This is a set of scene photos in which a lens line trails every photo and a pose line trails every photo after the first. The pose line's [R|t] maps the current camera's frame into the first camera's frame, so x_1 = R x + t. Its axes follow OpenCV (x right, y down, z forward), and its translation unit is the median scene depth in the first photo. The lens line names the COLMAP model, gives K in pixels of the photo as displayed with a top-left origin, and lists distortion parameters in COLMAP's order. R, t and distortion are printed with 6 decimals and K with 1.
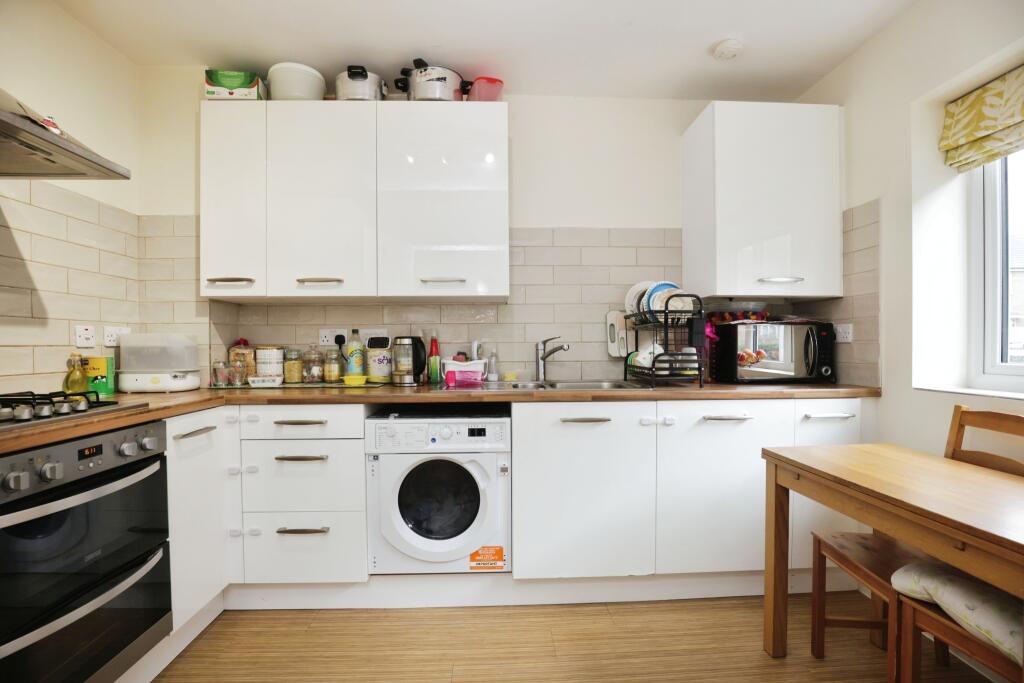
lens RADIAL K [[470.9, 0, 514.4], [0, 470.9, 345.2], [0, 0, 1]] dist [-0.033548, 0.004495]
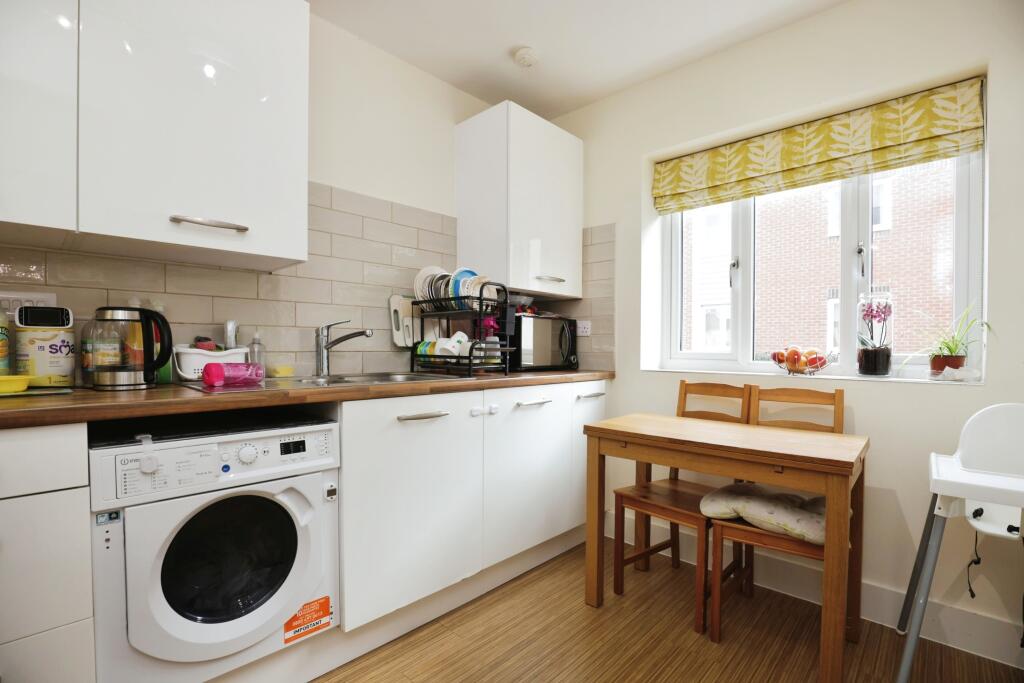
lens RADIAL K [[470.9, 0, 504.5], [0, 470.9, 349.7], [0, 0, 1]] dist [-0.033548, 0.004495]
pose [[0.720124, 0.006364, 0.693816, -0.335458], [-0.010414, 0.999944, 0.001637, 0.034240], [-0.693767, -0.008405, 0.720150, 0.274865]]
